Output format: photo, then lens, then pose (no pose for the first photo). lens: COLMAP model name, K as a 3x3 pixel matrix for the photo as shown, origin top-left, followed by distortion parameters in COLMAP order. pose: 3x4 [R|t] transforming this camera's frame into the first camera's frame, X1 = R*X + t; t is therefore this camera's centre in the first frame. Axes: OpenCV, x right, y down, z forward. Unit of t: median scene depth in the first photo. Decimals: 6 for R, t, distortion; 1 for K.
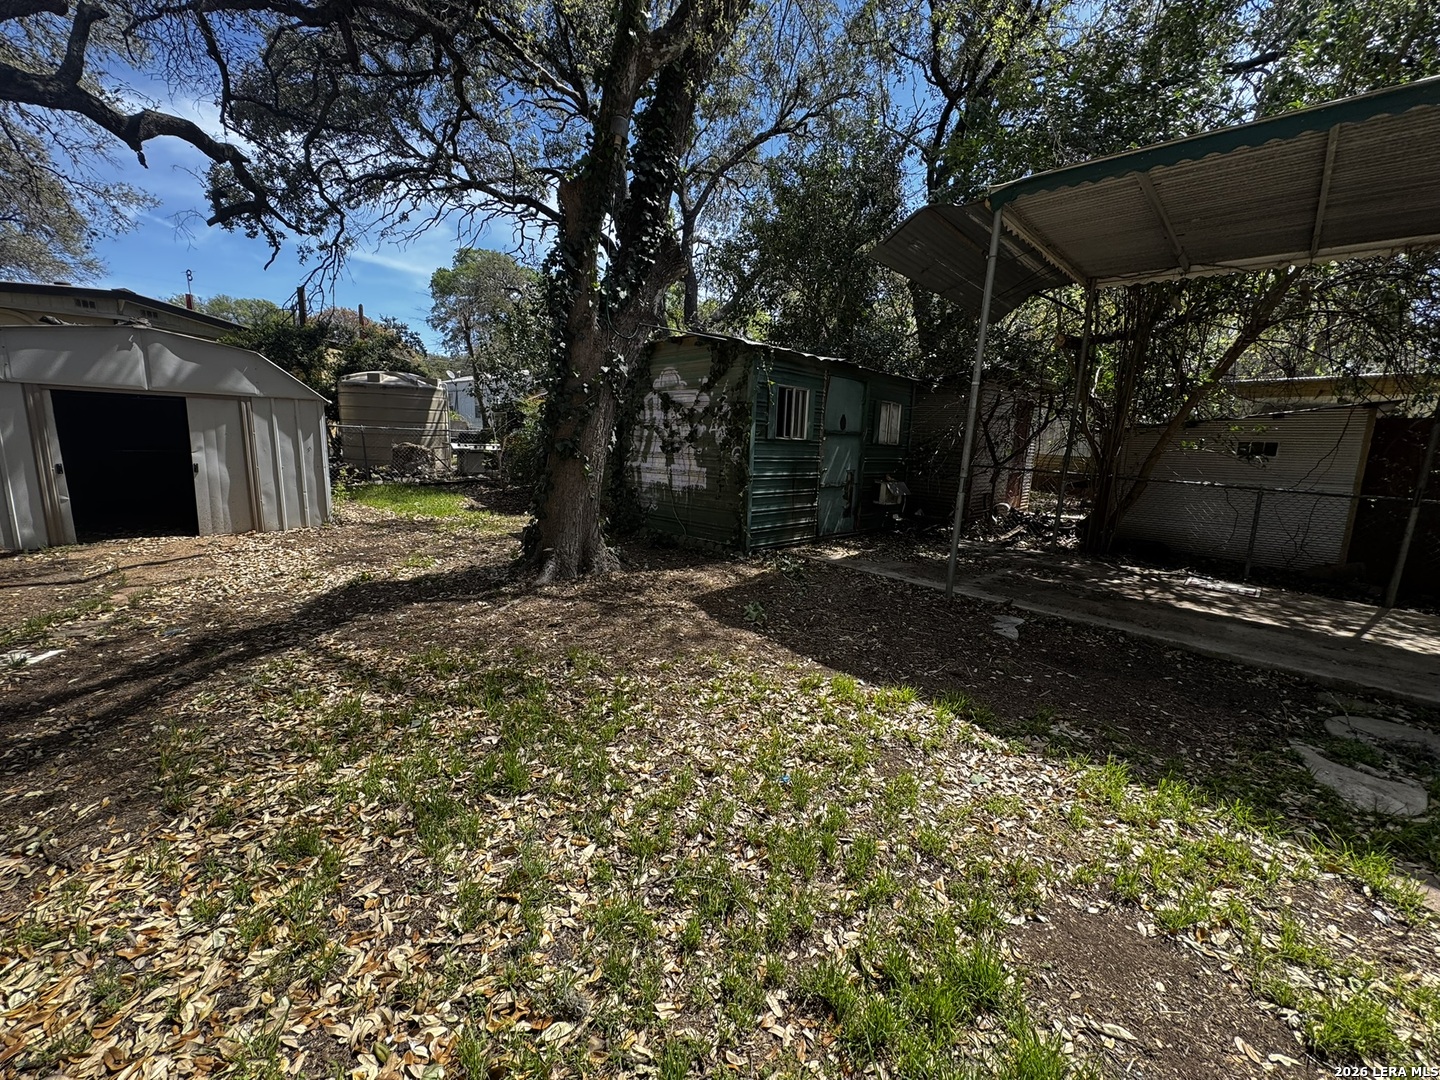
lens RADIAL K [[572.9, 0, 720.2], [0, 572.9, 539.1], [0, 0, 1]] dist [-0.001956, 0.000316]
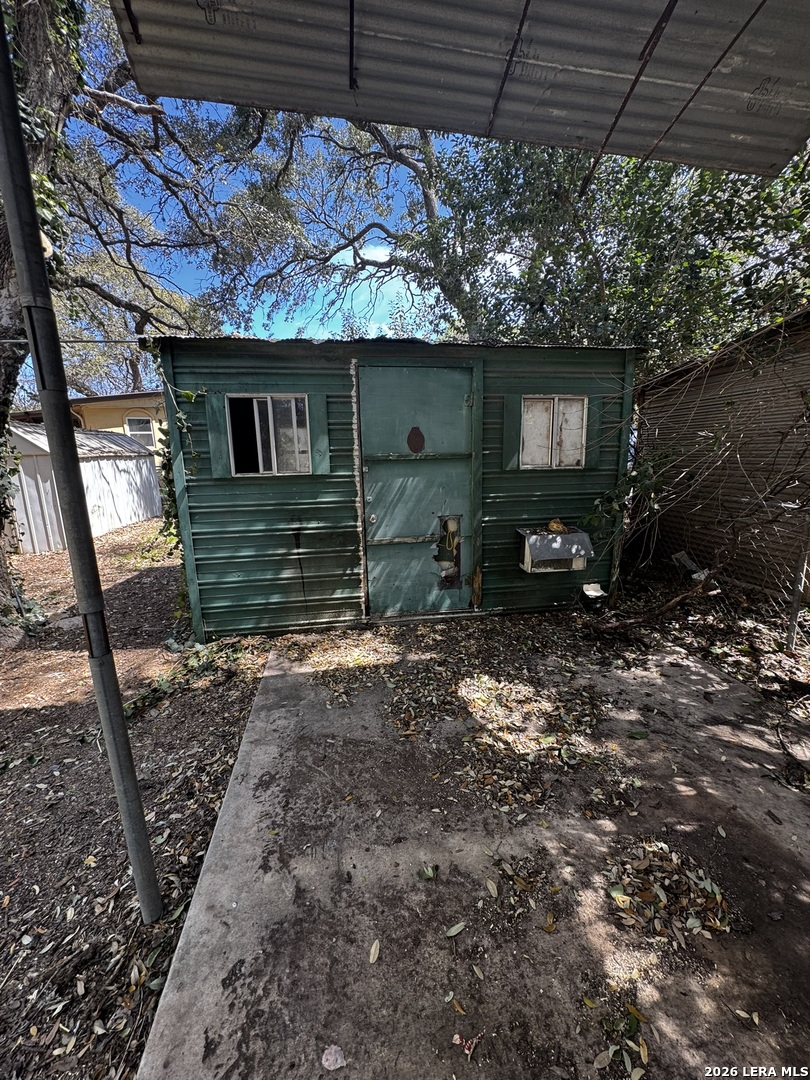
lens RADIAL K [[429.7, 0, 403.4], [0, 429.7, 541.0], [0, 0, 1]] dist [-0.001956, 0.000316]
pose [[0.816167, 0.055948, -0.575101, 0.620650], [-0.043592, 0.998427, 0.035267, -0.145687], [0.576169, -0.003714, 0.817322, 0.805757]]
